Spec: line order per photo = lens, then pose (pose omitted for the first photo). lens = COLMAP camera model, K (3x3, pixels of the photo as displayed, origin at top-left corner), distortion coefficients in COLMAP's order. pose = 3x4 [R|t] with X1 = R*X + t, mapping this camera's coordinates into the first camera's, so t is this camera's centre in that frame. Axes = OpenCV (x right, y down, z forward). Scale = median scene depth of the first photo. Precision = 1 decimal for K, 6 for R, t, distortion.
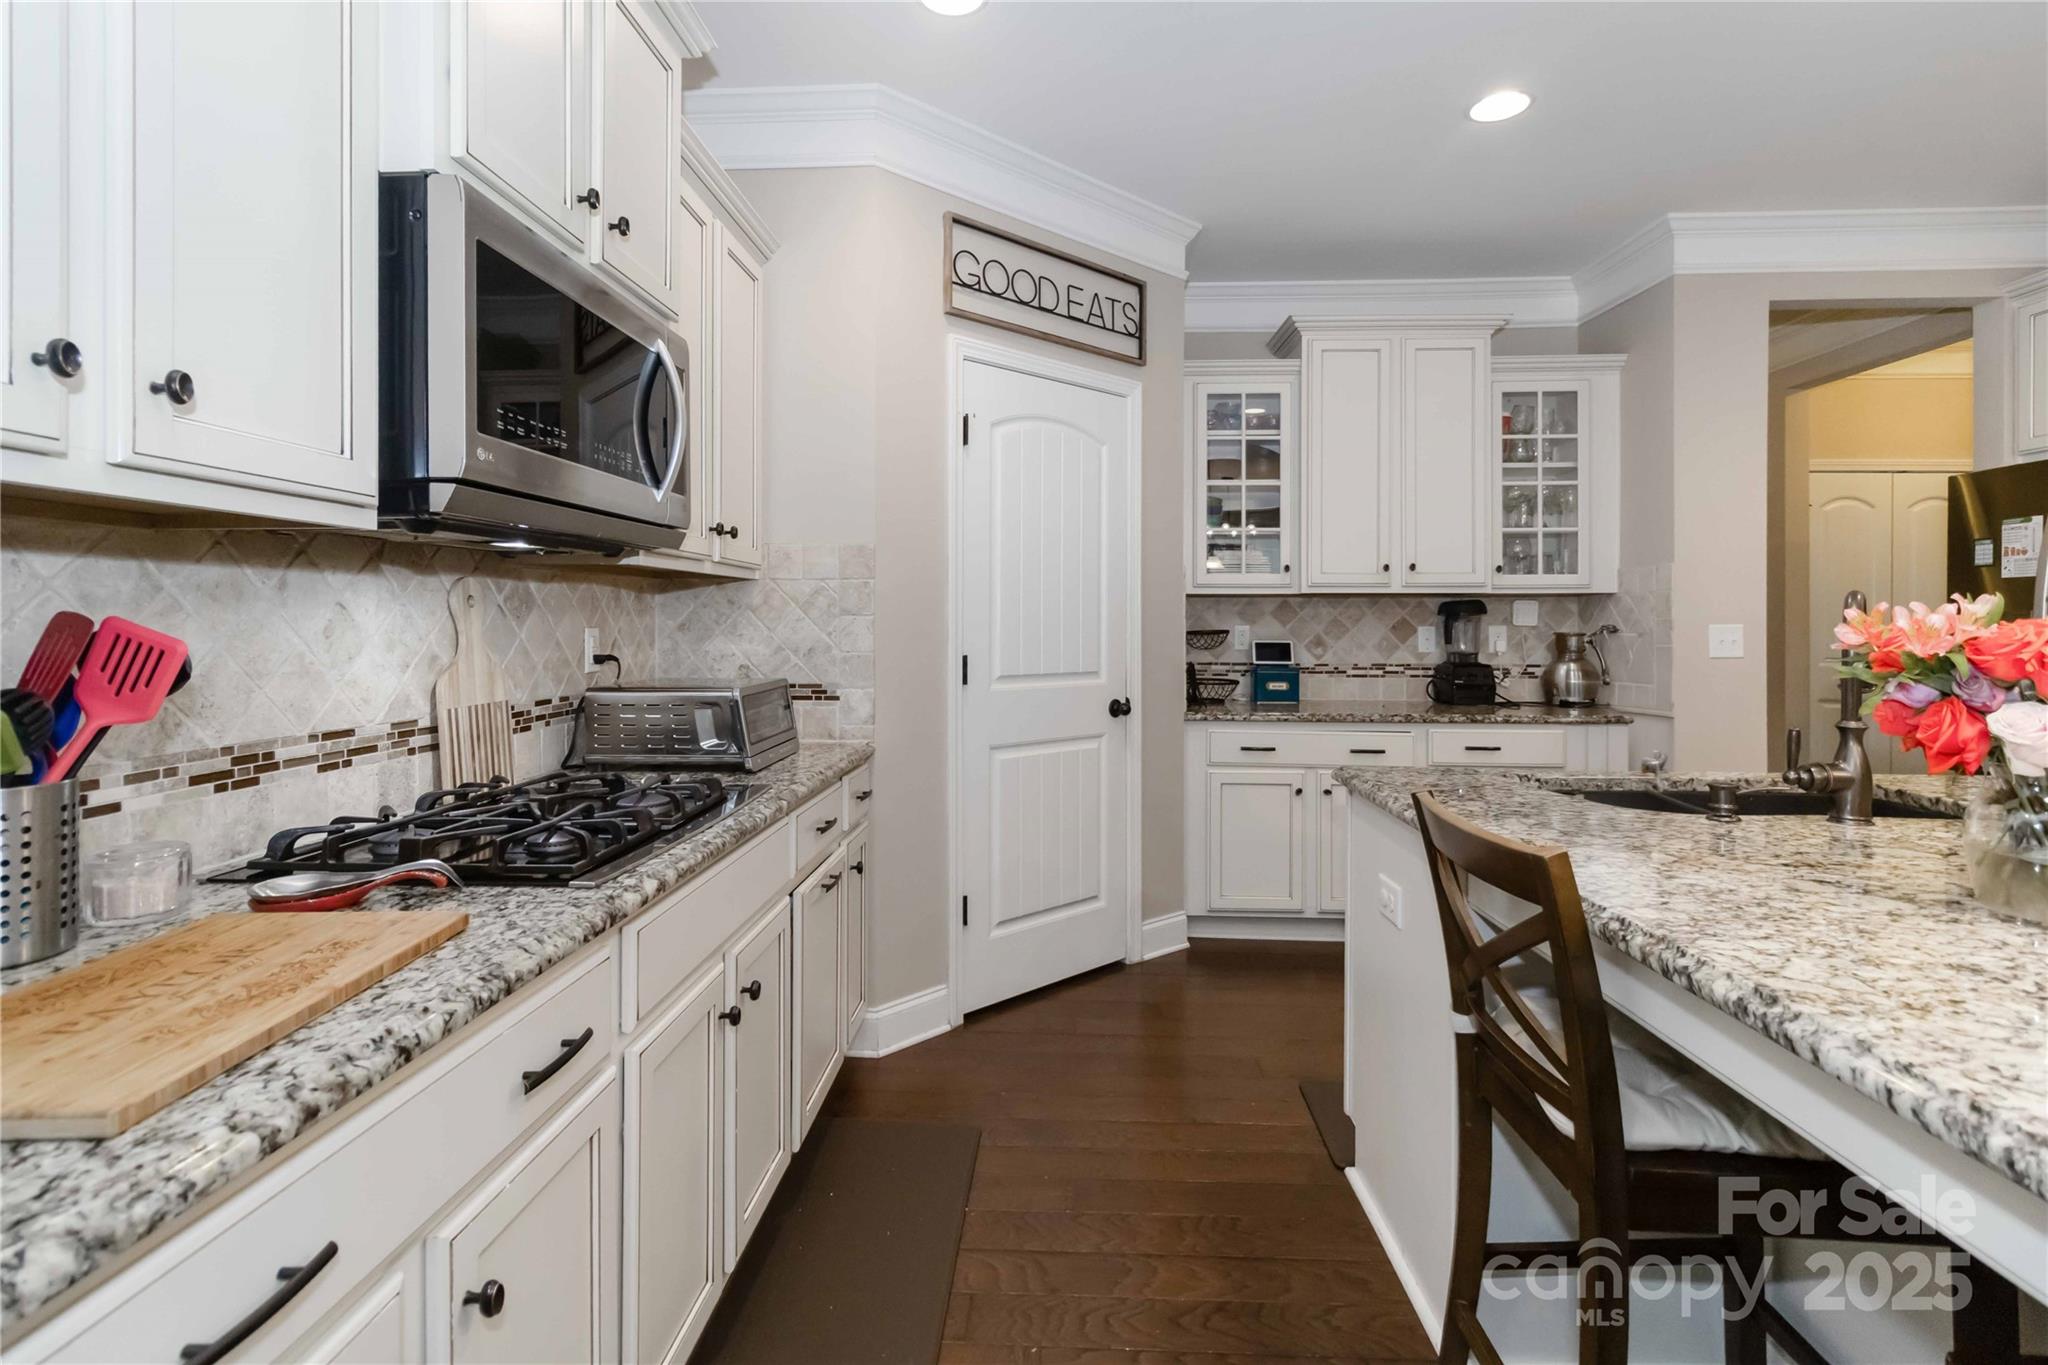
lens RADIAL K [[963.8, 0, 1023.8], [0, 963.8, 620.2], [0, 0, 1]] dist [0.003233, -0.000086]
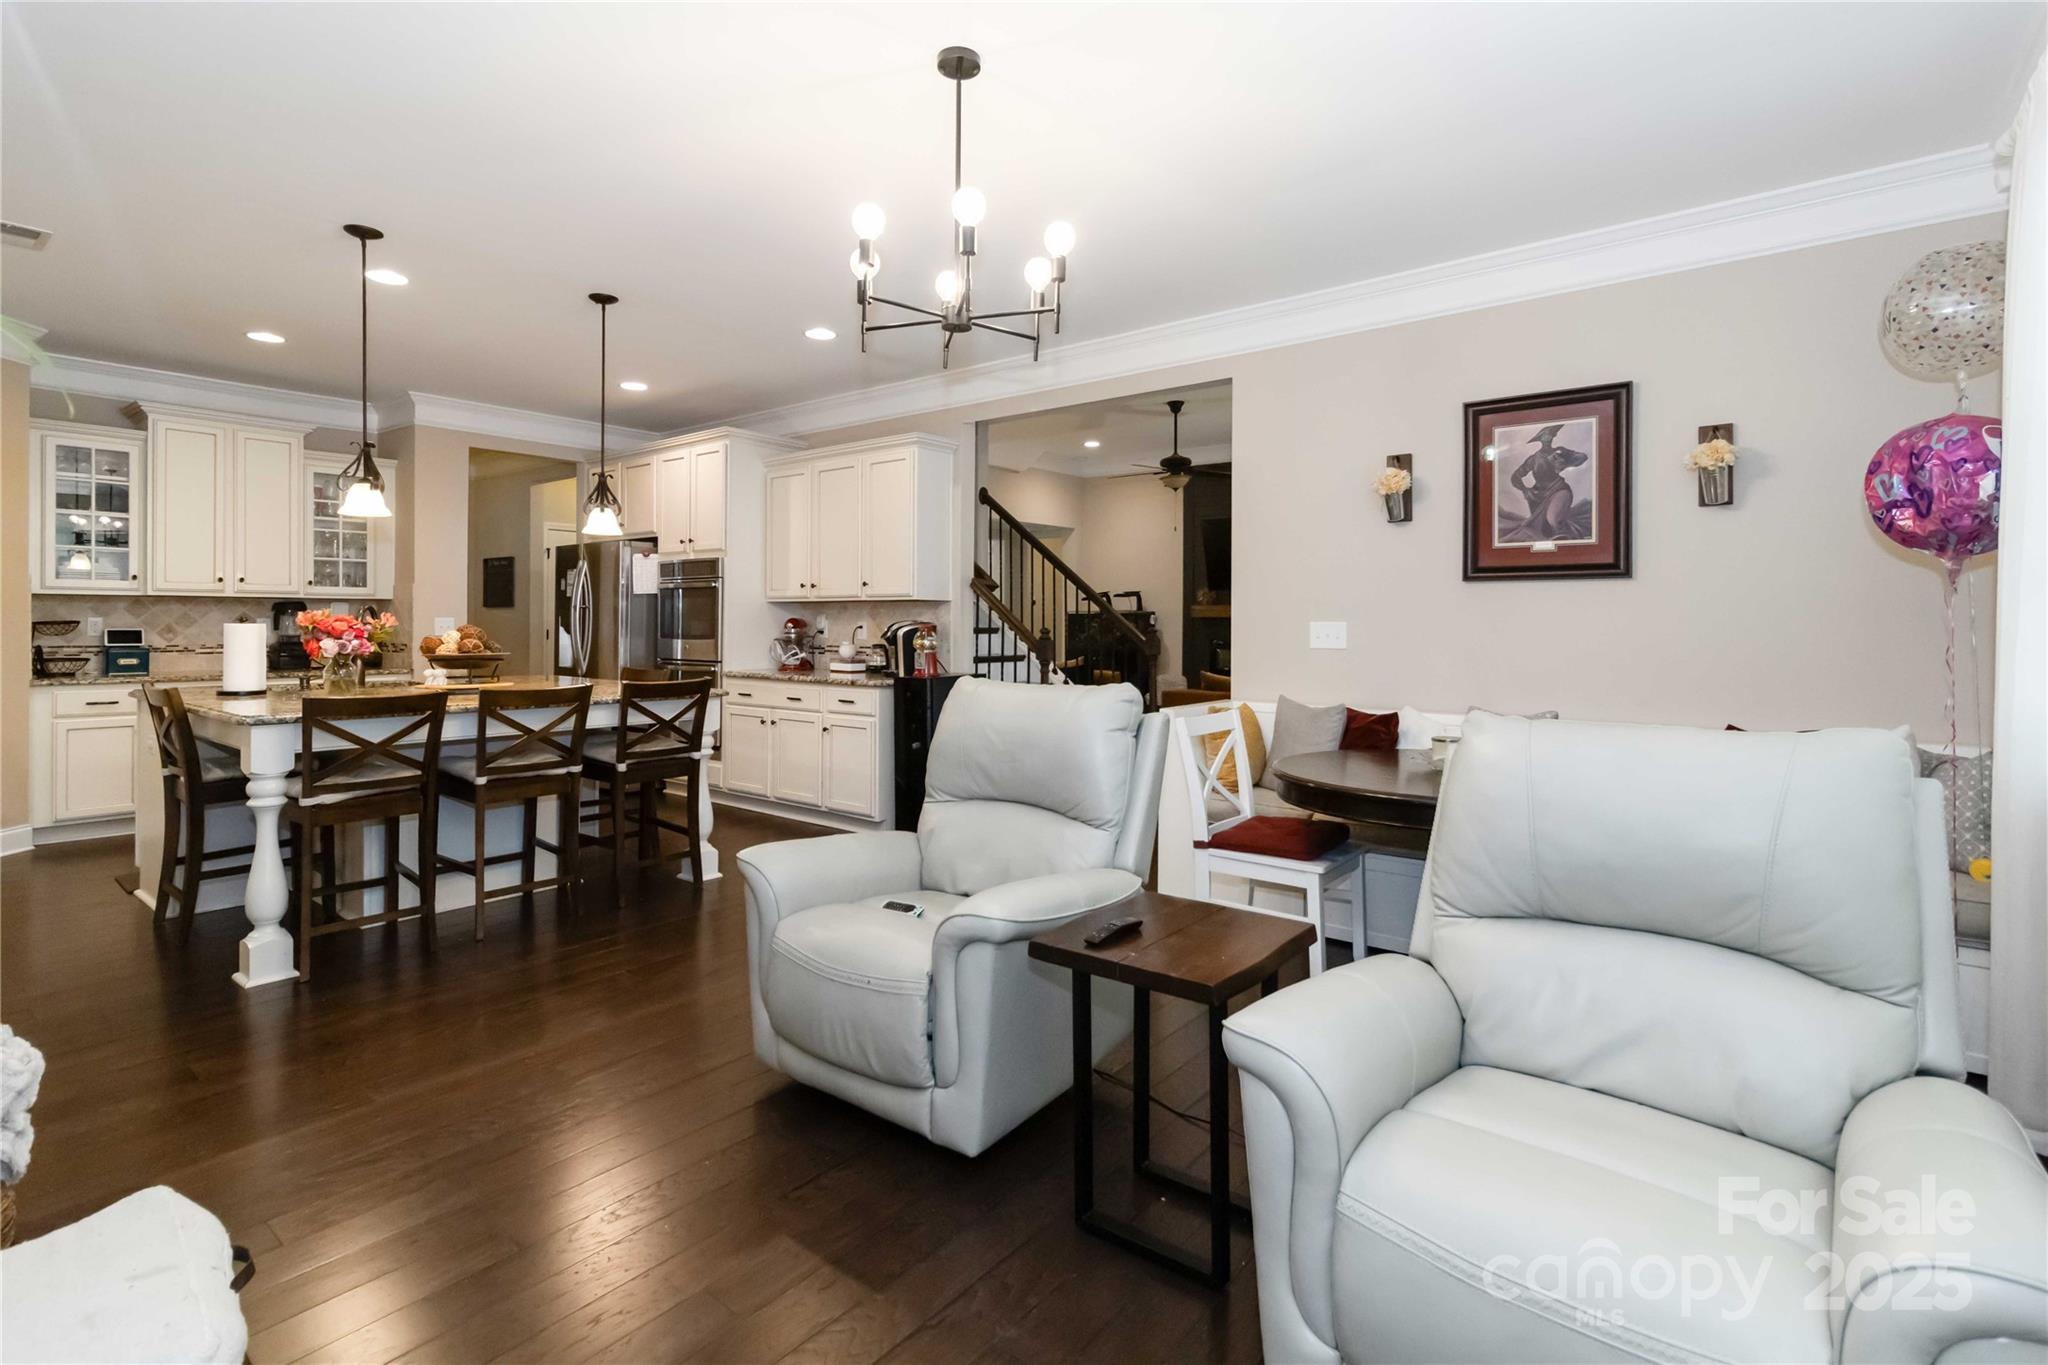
lens RADIAL K [[960.4, 0, 1019.9], [0, 960.4, 622.2], [0, 0, 1]] dist [0.001563, 0.000150]
pose [[0.587887, -0.001087, 0.808942, -0.117014], [-0.005115, 0.999974, 0.005061, -0.001747], [-0.808927, -0.007113, 0.587866, -0.979655]]
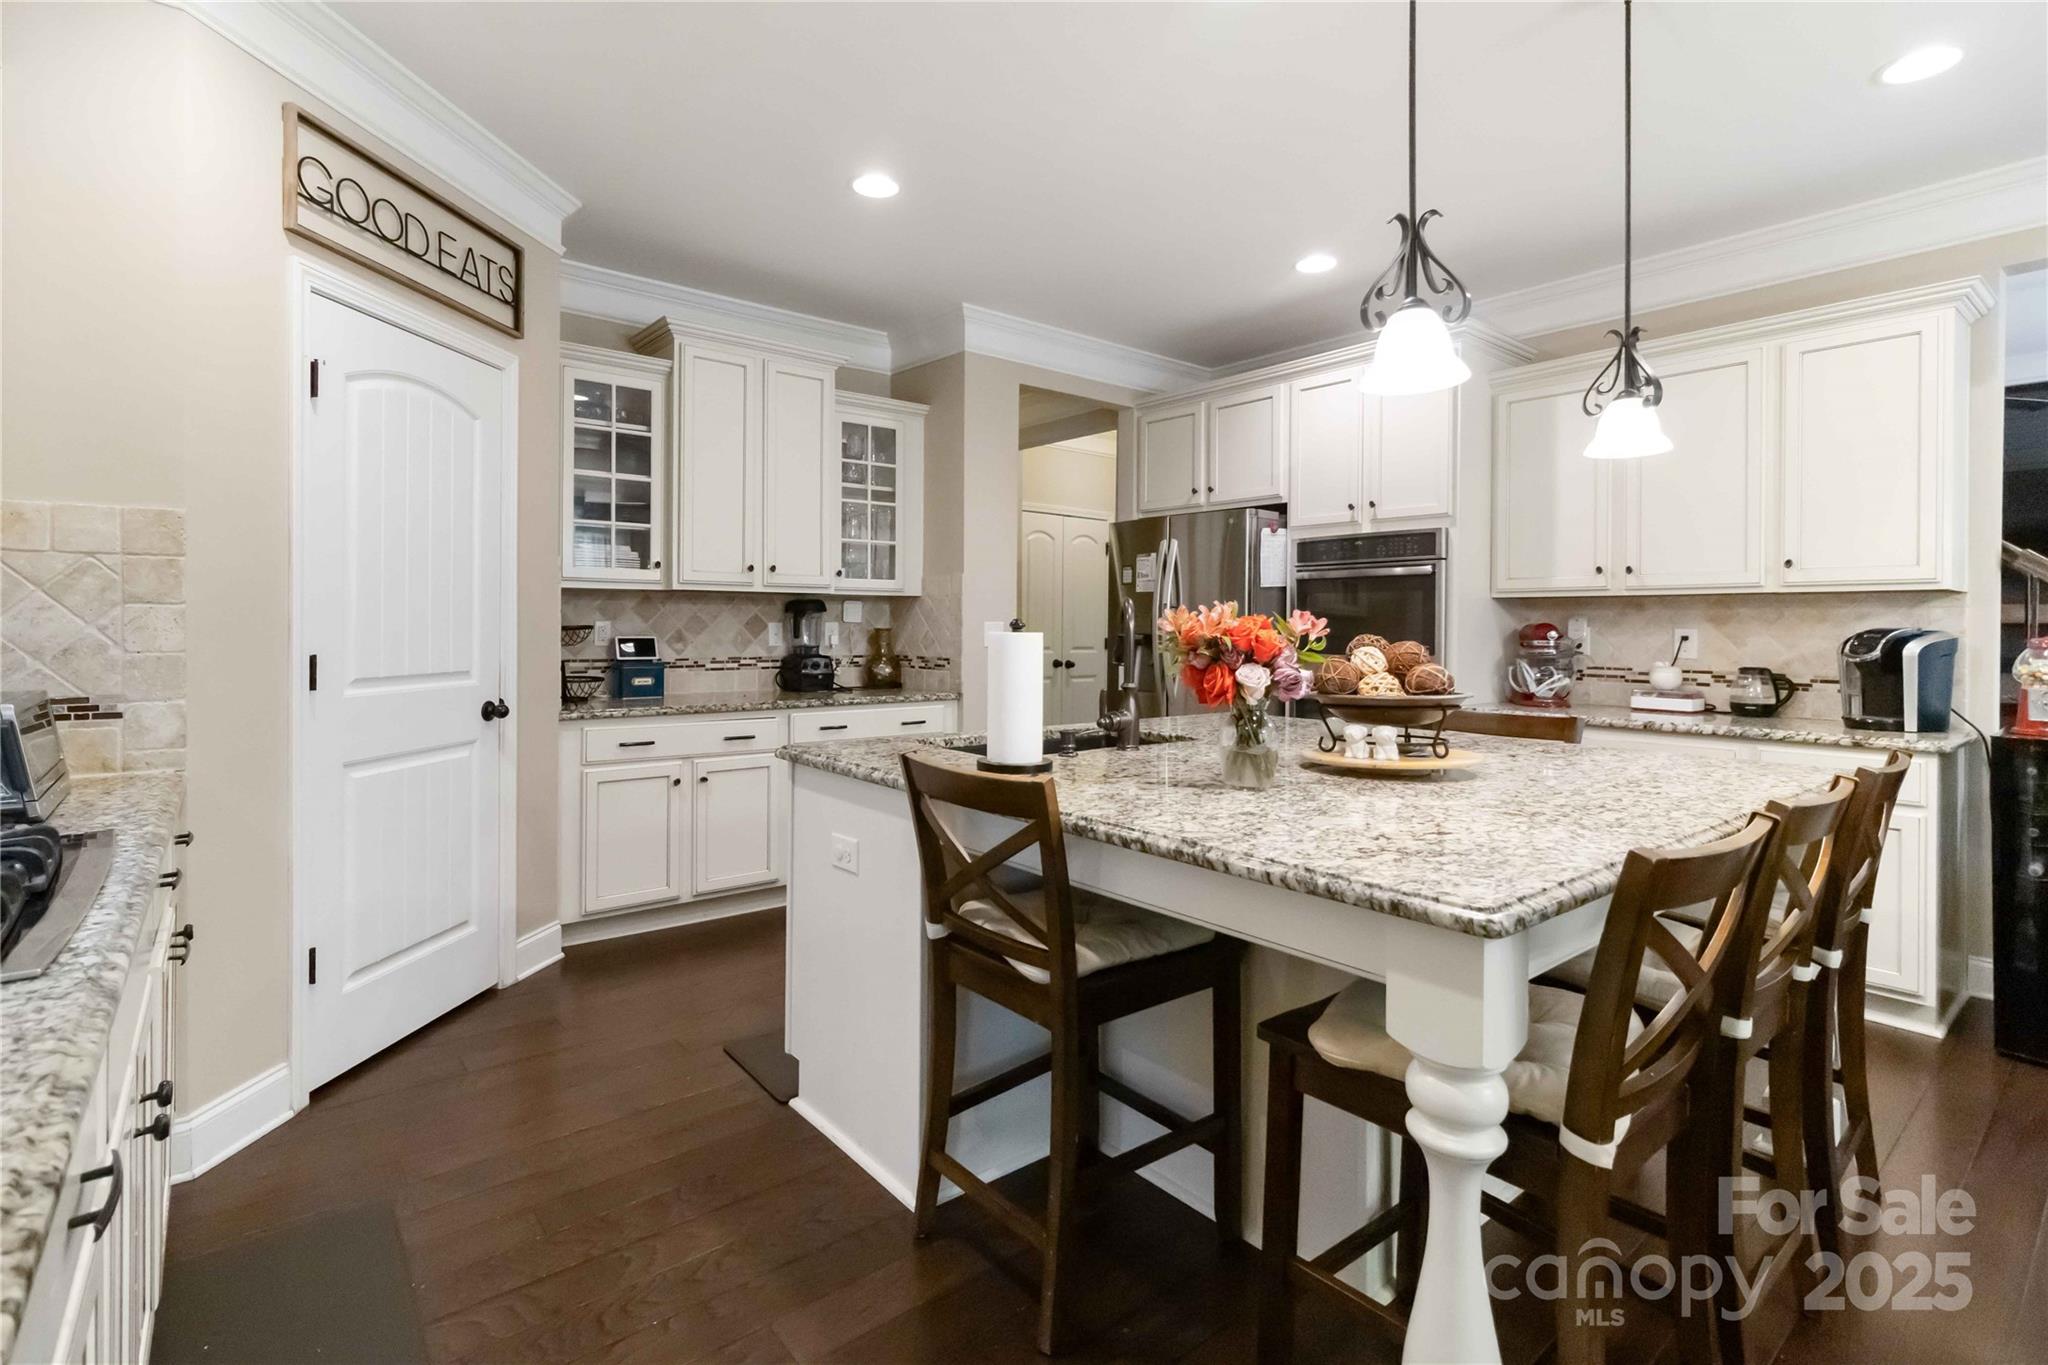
lens RADIAL K [[958.9, 0, 1014.6], [0, 958.9, 627.6], [0, 0, 1]] dist [0.004311, 0.000305]
pose [[0.745169, 0.000430, 0.666876, -0.133183], [-0.006637, 0.999955, 0.006771, 0.003278], [-0.666843, -0.009472, 0.745138, -0.003836]]
